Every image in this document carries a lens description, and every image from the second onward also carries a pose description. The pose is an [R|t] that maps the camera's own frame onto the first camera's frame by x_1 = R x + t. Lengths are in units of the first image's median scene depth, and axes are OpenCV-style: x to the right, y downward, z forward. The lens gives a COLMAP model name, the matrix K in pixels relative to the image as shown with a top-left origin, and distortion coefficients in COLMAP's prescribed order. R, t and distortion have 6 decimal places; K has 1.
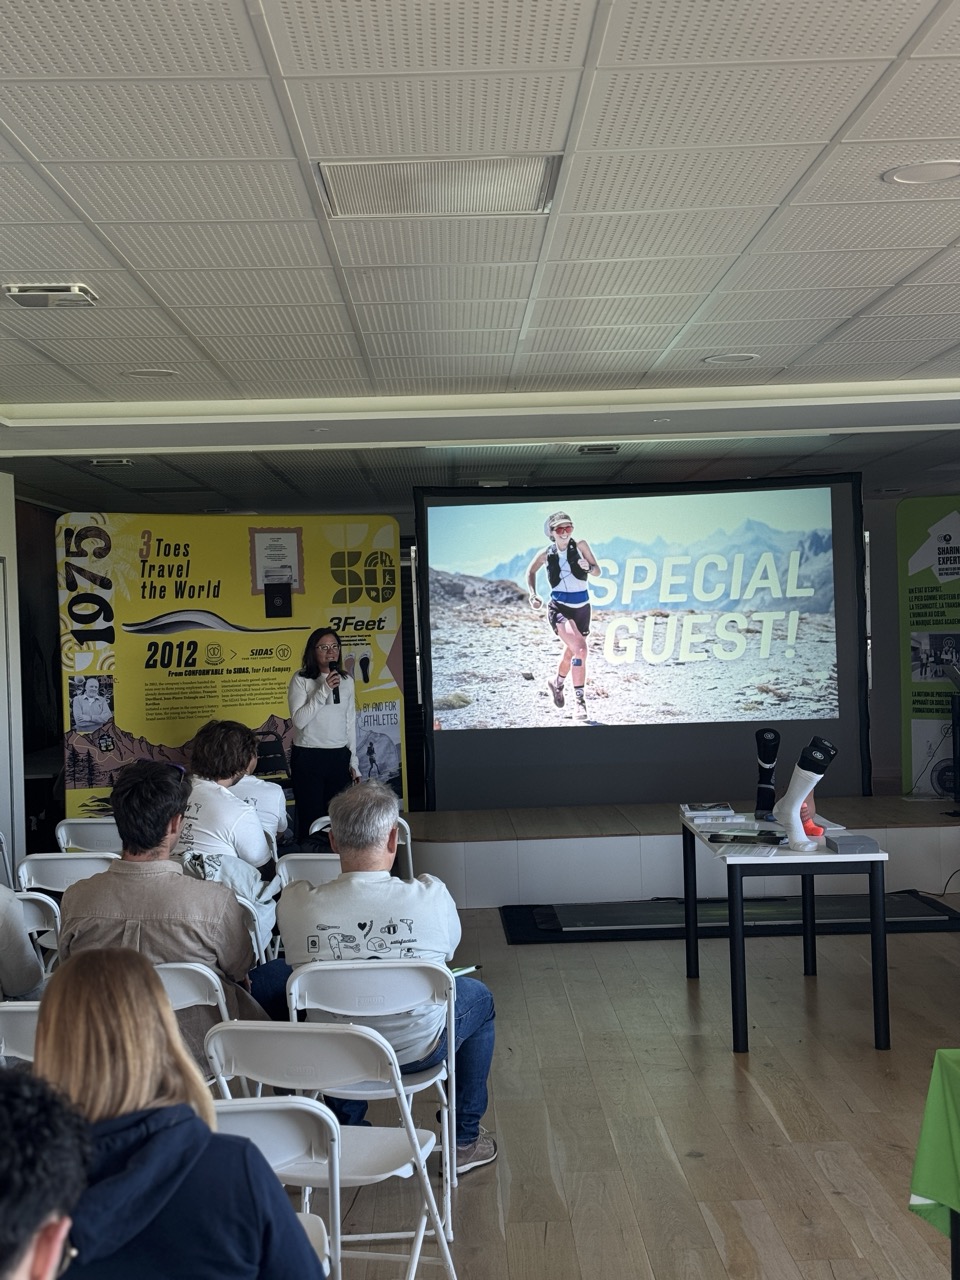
lens RADIAL K [[1762.9, 0, 482.3], [0, 1762.9, 641.8], [0, 0, 1]] dist [0.080511, 0.000000]
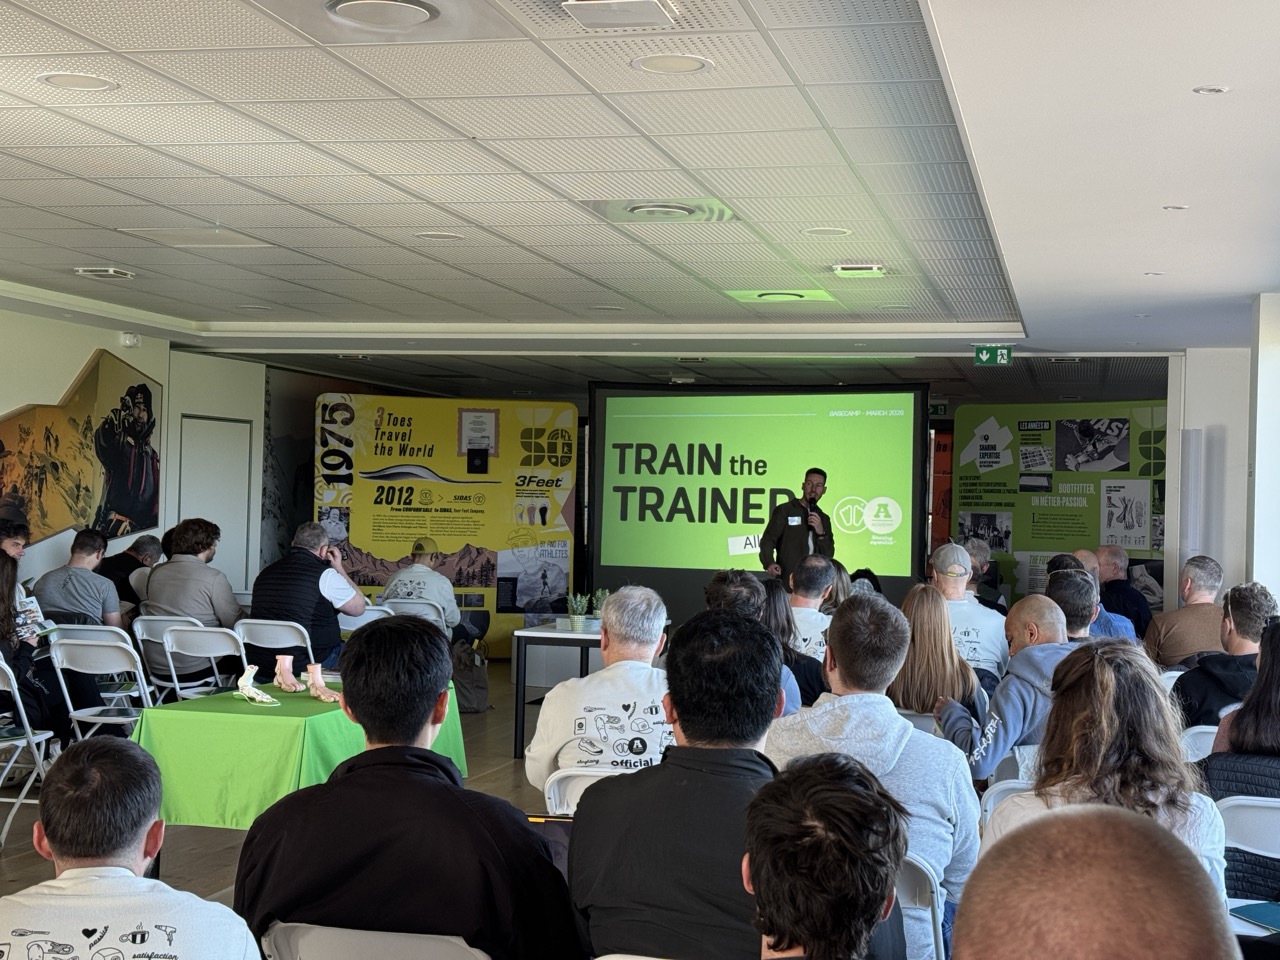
lens RADIAL K [[1762.9, 0, 638.4], [0, 1762.9, 478.3], [0, 0, 1]] dist [0.080511, 0.000000]
pose [[0.950918, 0.050329, -0.305322, 0.432562], [-0.057190, 0.998271, -0.013561, 0.001412], [0.304112, 0.030357, 0.952152, -0.278563]]
